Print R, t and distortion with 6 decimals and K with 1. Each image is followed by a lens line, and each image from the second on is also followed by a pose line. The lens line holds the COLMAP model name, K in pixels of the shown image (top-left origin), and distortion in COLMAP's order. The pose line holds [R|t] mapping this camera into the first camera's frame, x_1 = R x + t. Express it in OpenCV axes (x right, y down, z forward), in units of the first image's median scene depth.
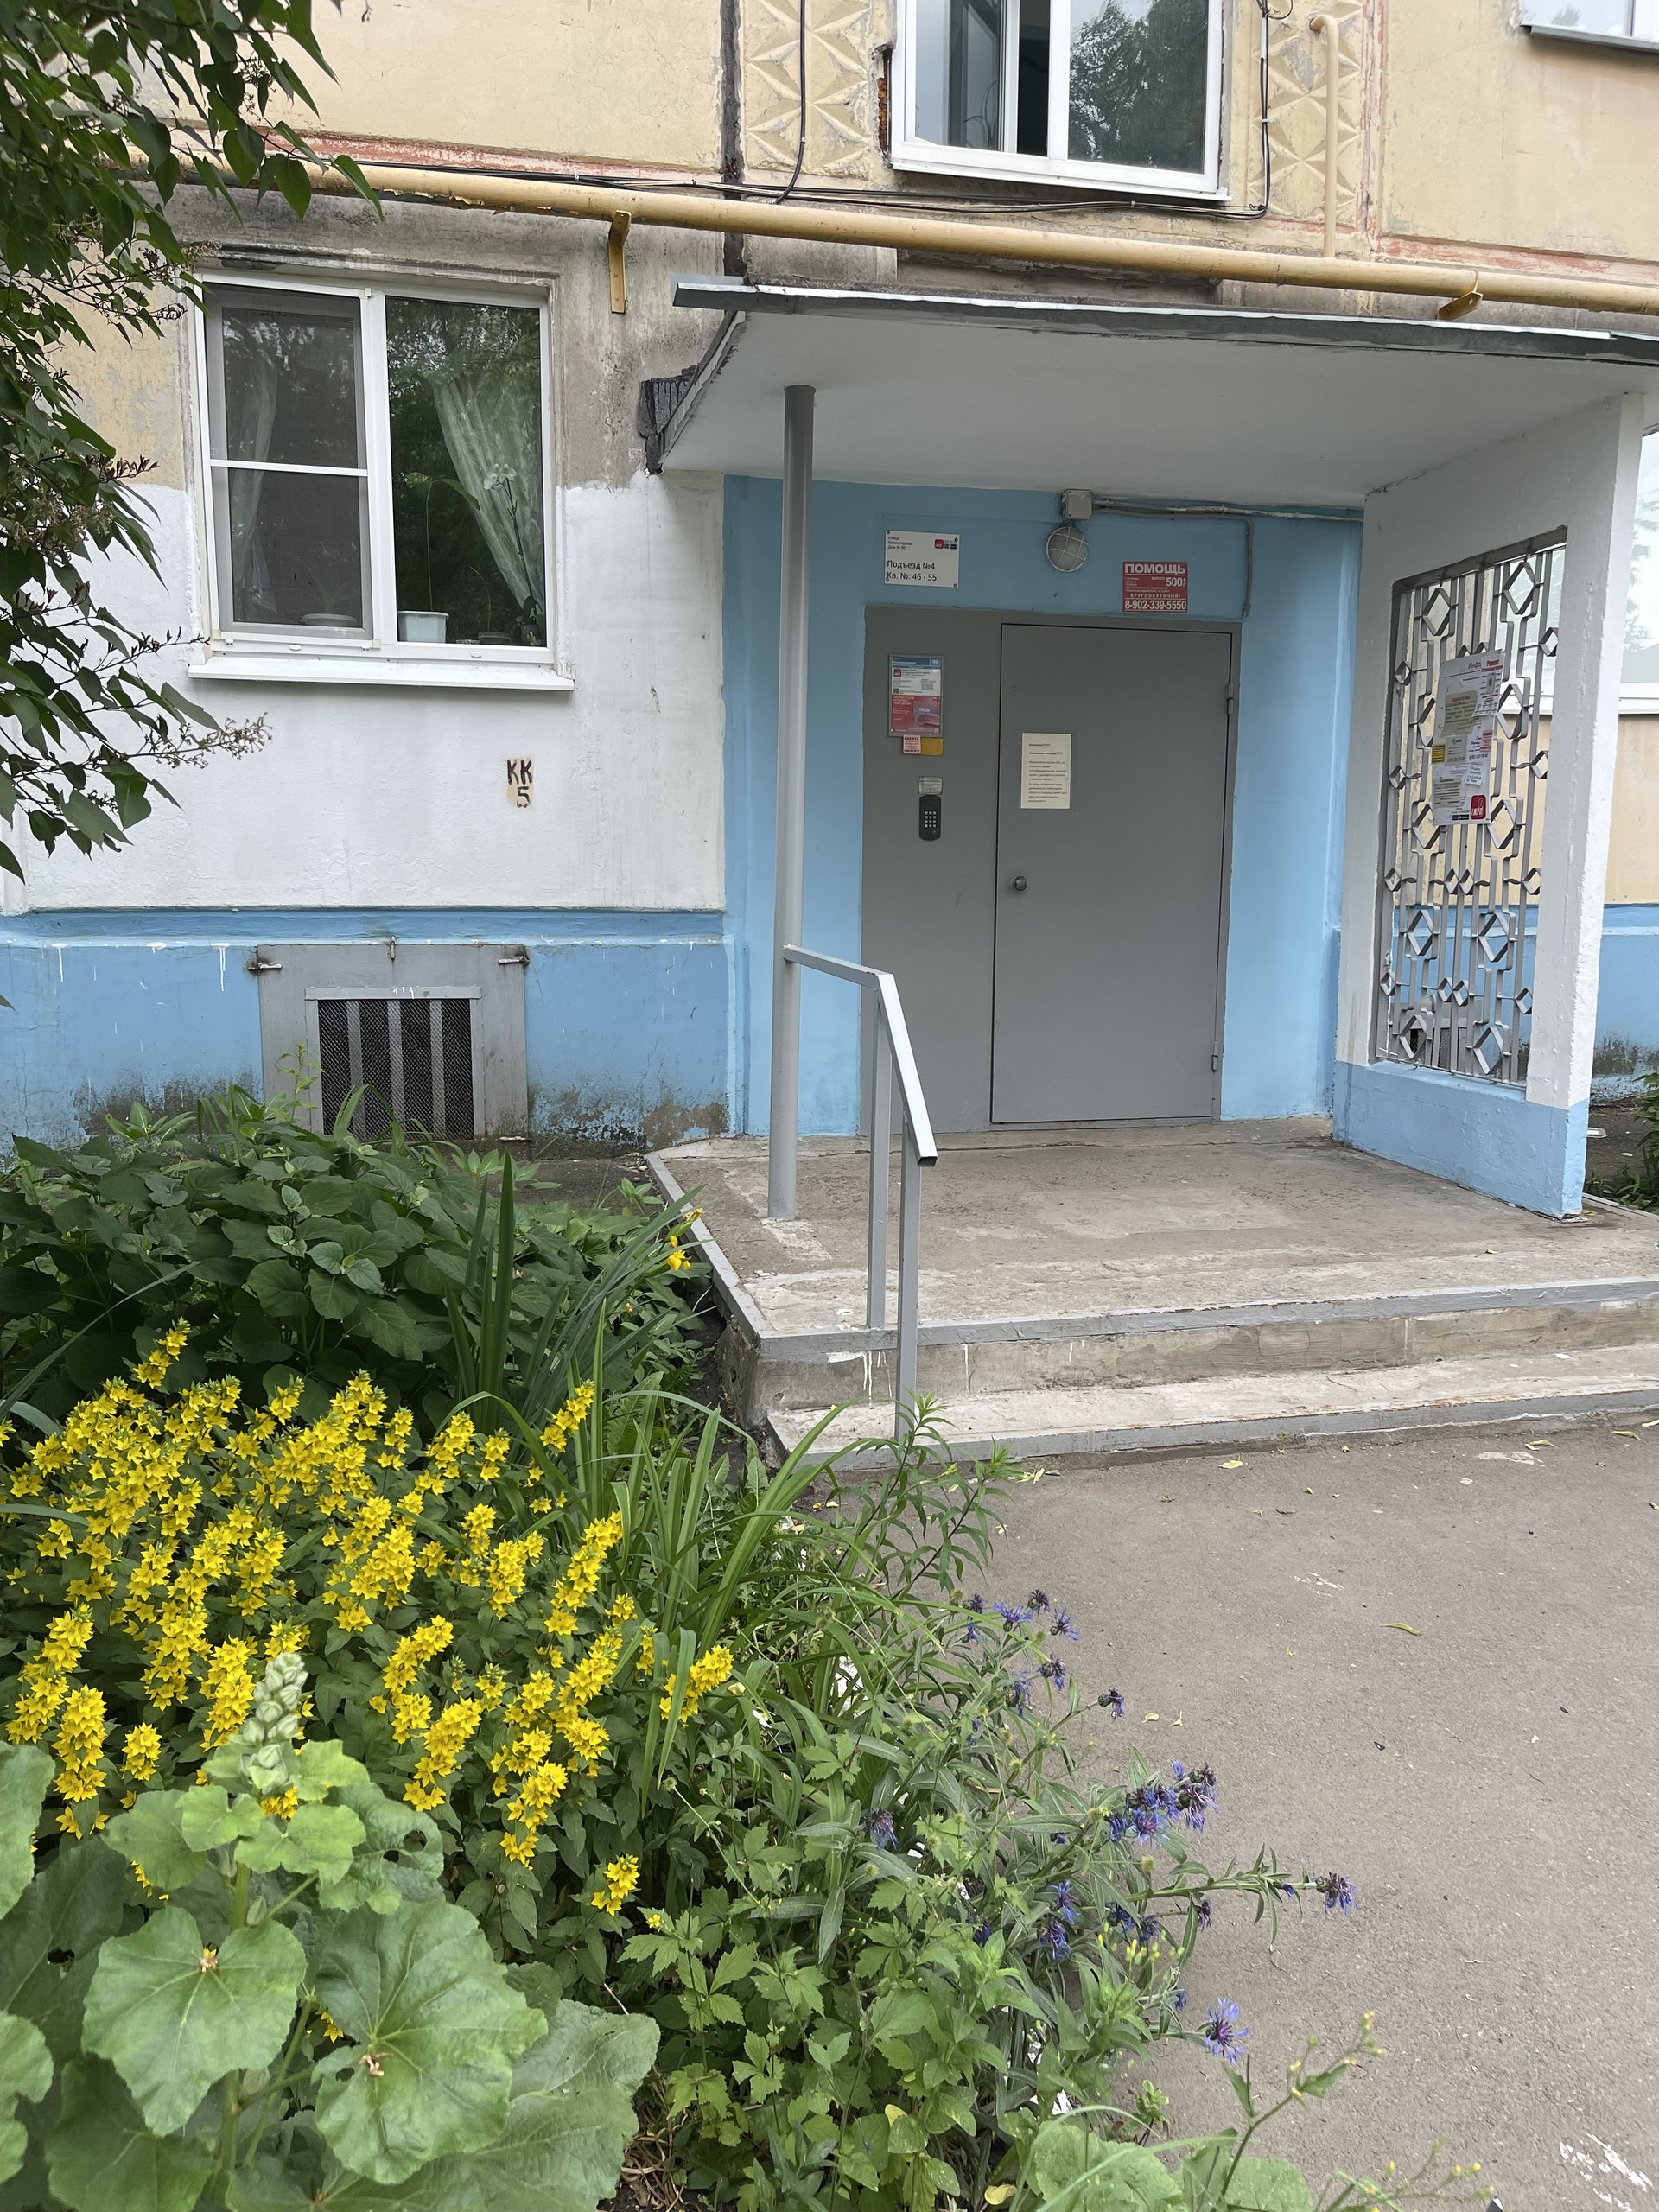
lens RADIAL K [[1610.8, 0, 832.8], [0, 1610.8, 1104.2], [0, 0, 1]] dist [0.010019, -0.008637]
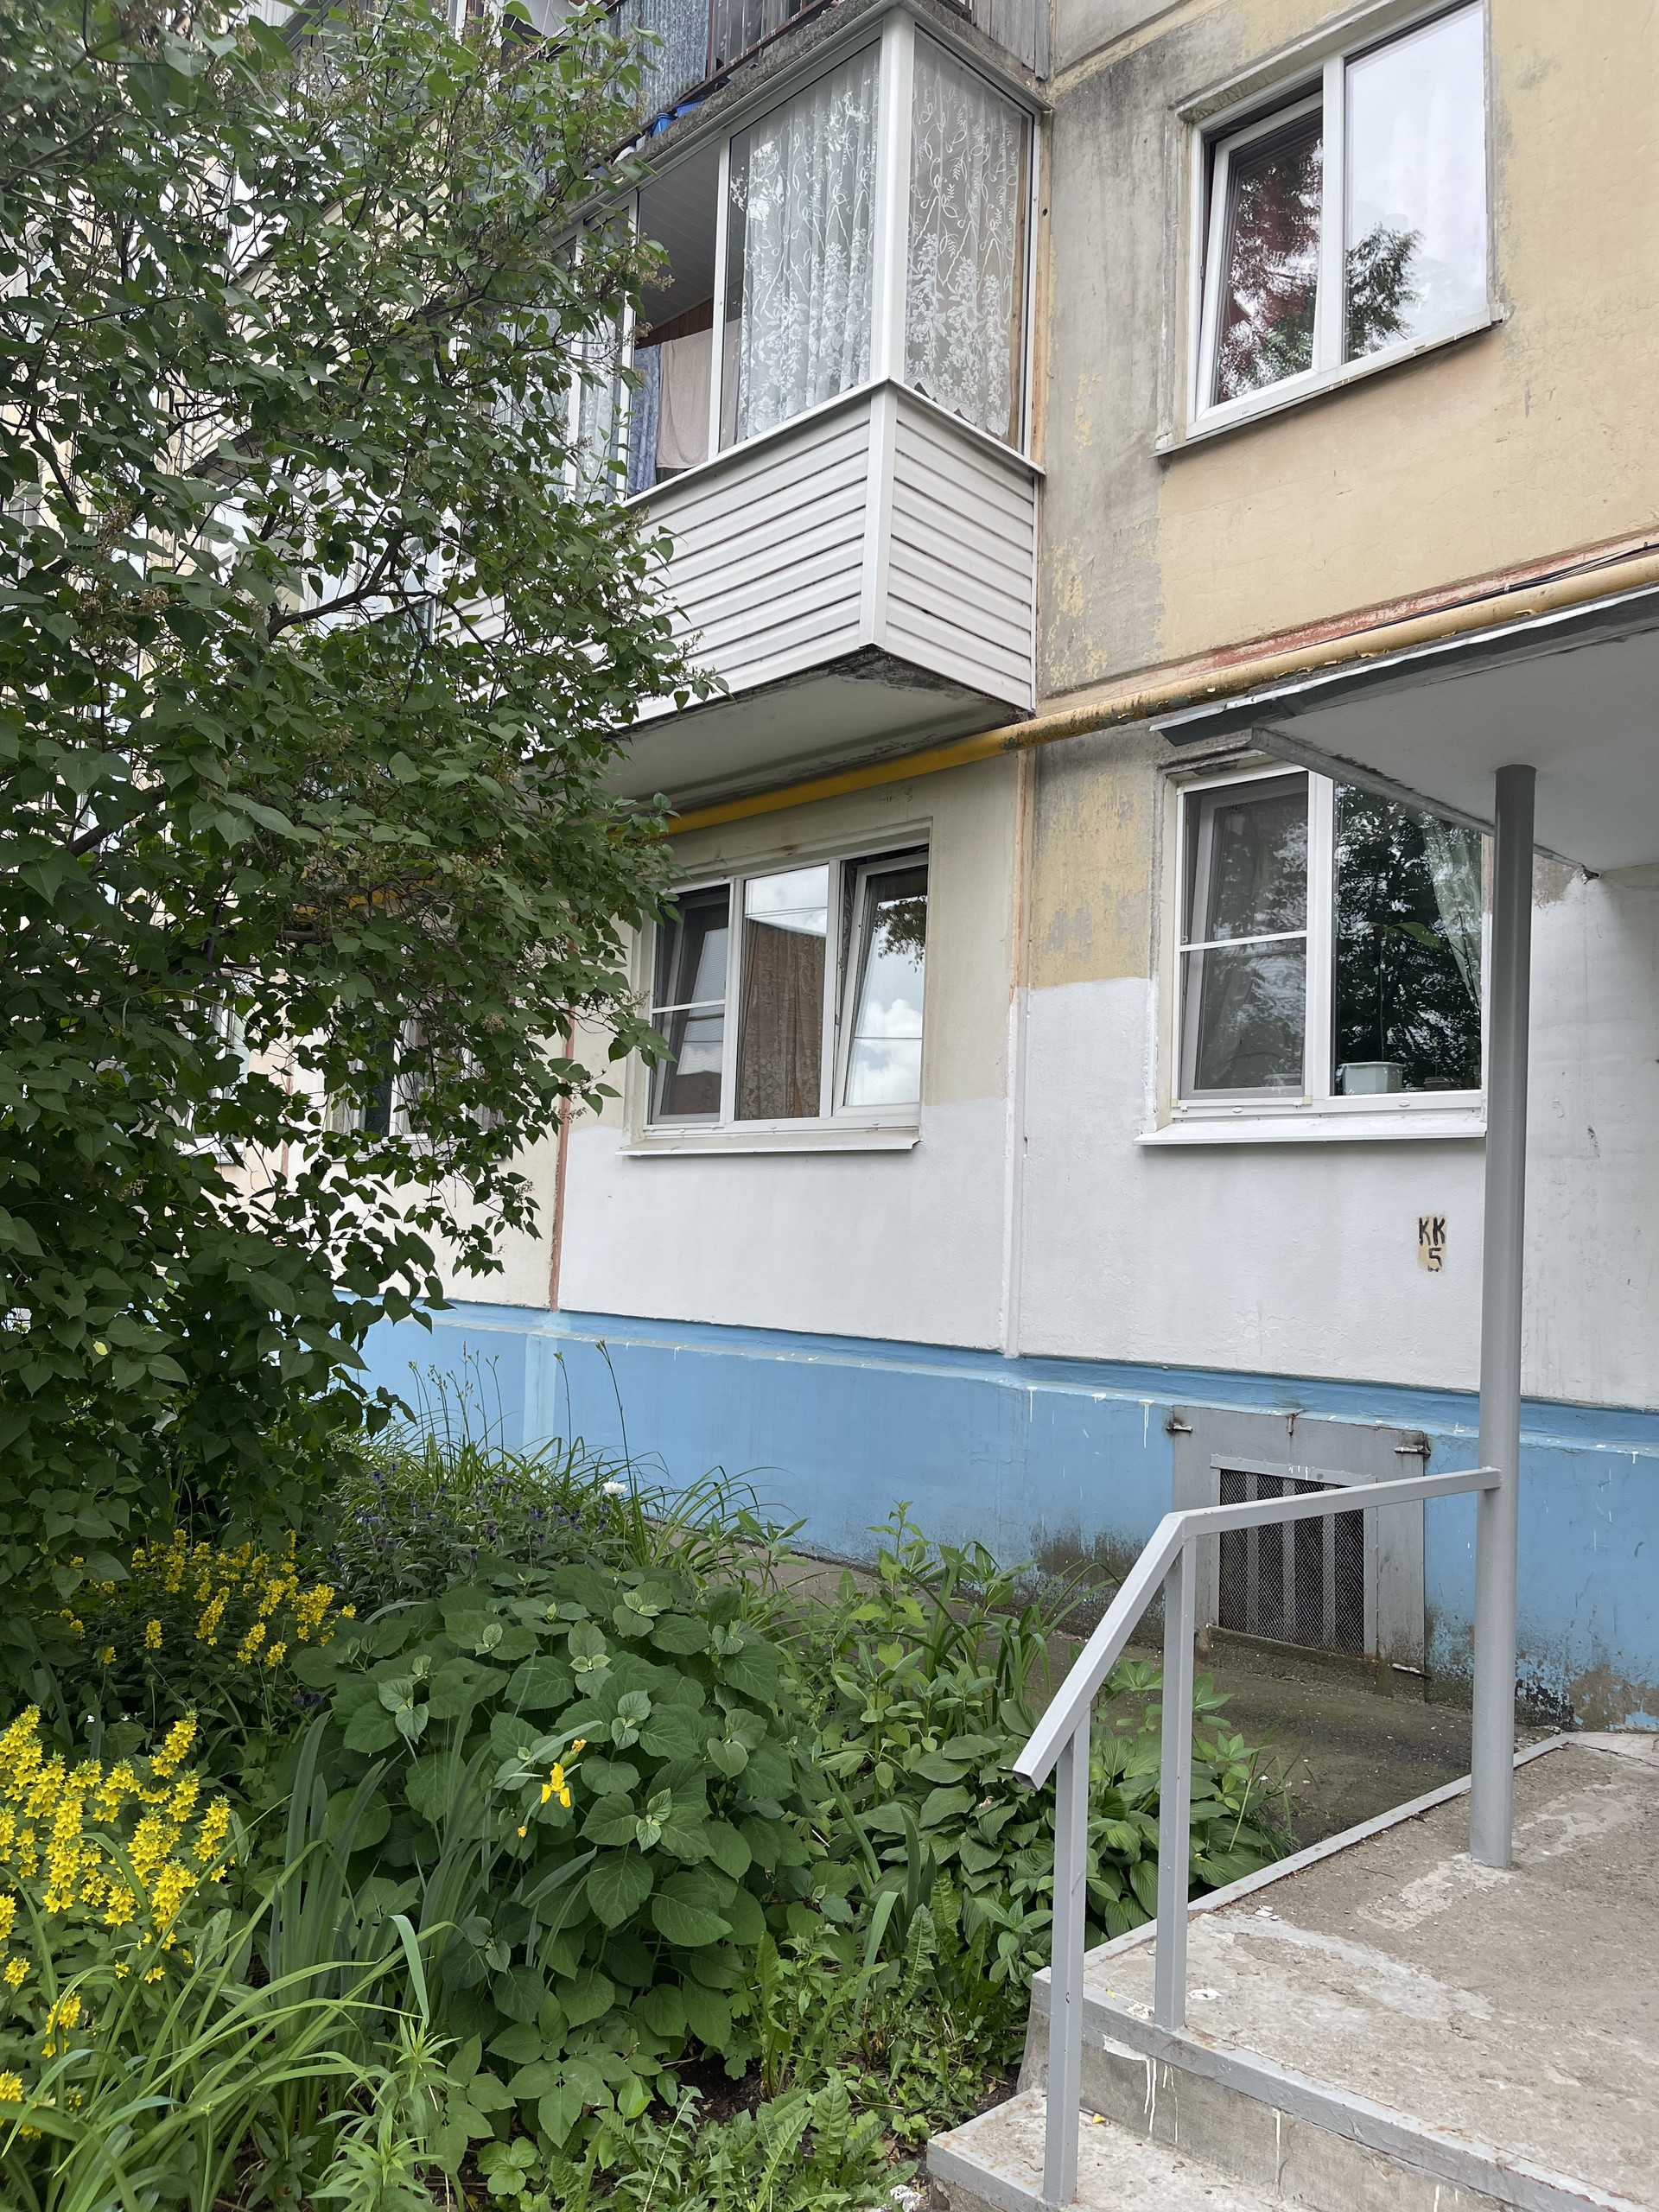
lens RADIAL K [[1610.8, 0, 830.3], [0, 1610.8, 1113.2], [0, 0, 1]] dist [0.010019, -0.008637]
pose [[0.524931, -0.064990, -0.848660, 0.377581], [-0.164282, 0.970596, -0.175942, -0.062636], [0.835140, 0.231777, 0.498819, 0.286350]]
